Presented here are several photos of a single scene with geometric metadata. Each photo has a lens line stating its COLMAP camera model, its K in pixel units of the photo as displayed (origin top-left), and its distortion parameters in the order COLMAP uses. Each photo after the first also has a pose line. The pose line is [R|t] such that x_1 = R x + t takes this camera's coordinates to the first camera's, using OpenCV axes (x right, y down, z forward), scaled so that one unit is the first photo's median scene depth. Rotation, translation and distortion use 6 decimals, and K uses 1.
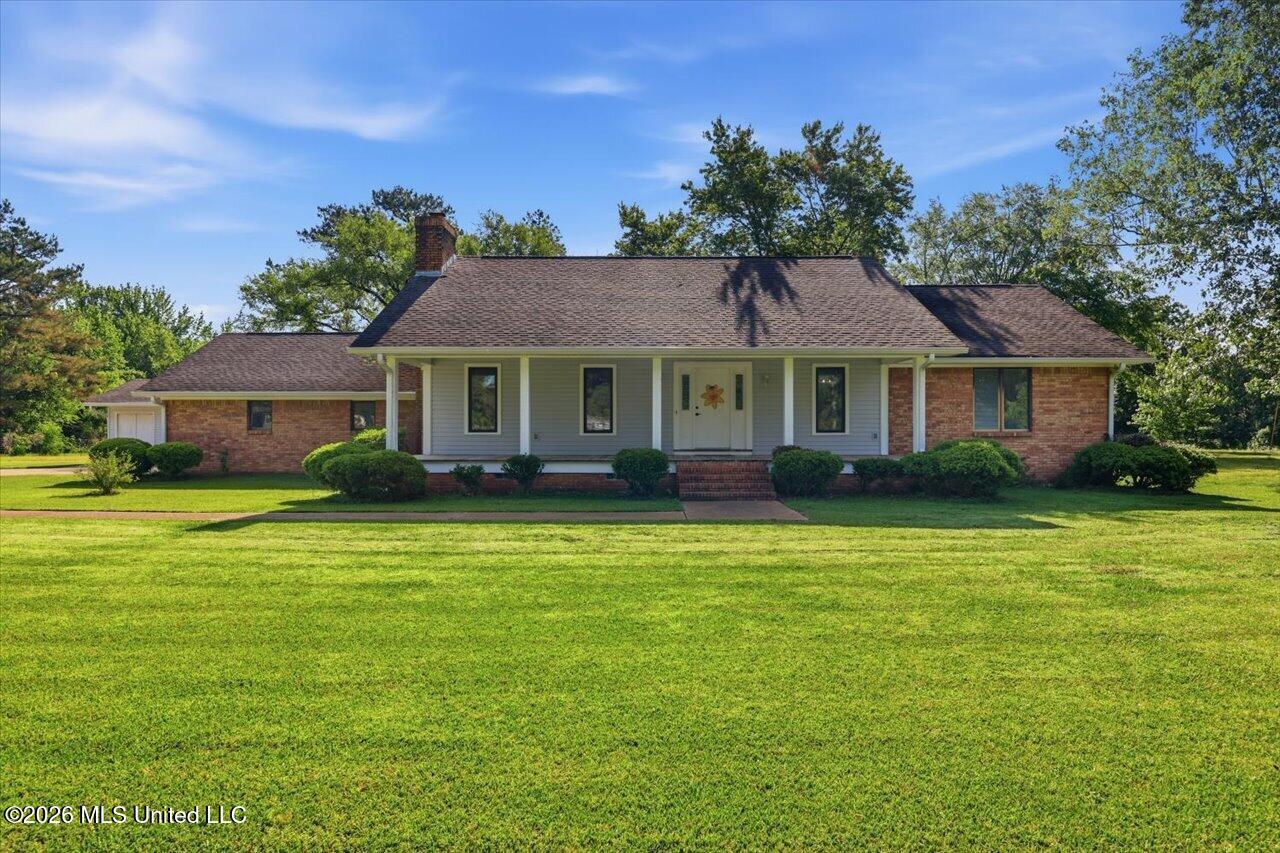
lens RADIAL K [[772.0, 0, 644.8], [0, 772.0, 423.6], [0, 0, 1]] dist [-0.001185, -0.003060]
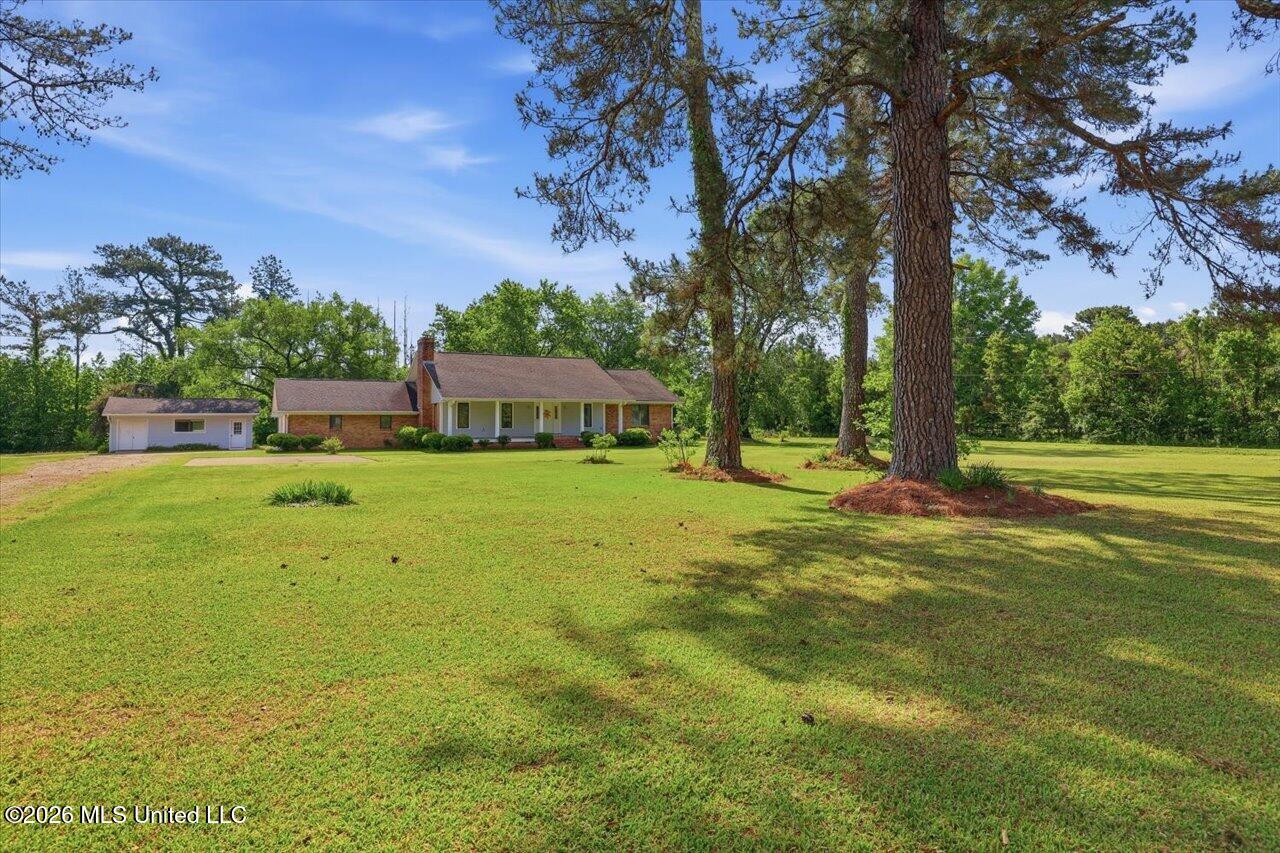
lens RADIAL K [[702.1, 0, 638.8], [0, 702.1, 425.7], [0, 0, 1]] dist [0.000570, -0.000936]
pose [[0.868323, -0.007745, 0.495939, -0.856962], [0.006640, 0.999970, 0.003991, -0.002811], [-0.495955, -0.000172, 0.868348, -1.304757]]
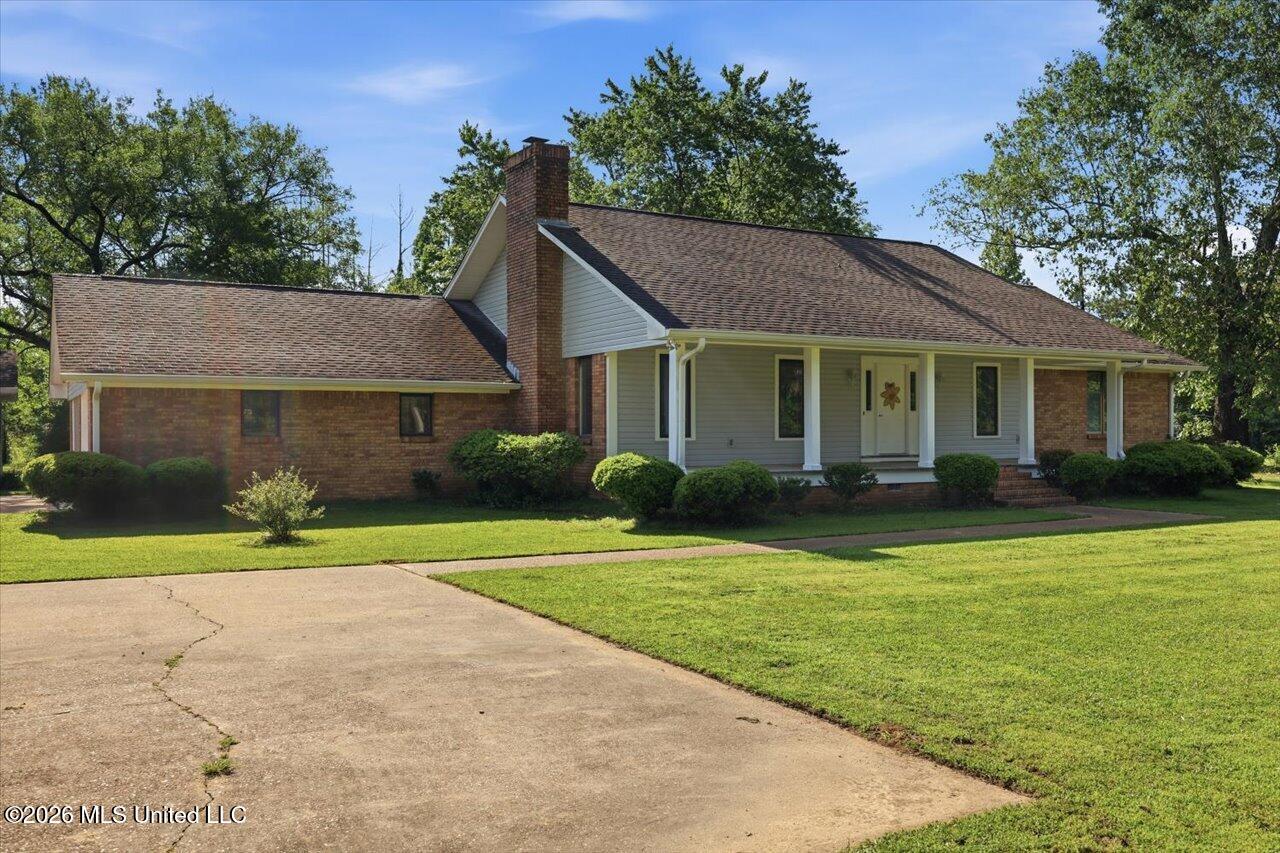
lens RADIAL K [[1069.4, 0, 640.2], [0, 1069.4, 424.5], [0, 0, 1]] dist [-0.004849, -0.002225]
pose [[0.861743, -0.000619, 0.507345, -0.787586], [-0.000862, 0.999996, 0.002684, -0.005004], [-0.507345, -0.002750, 0.861739, 0.085704]]
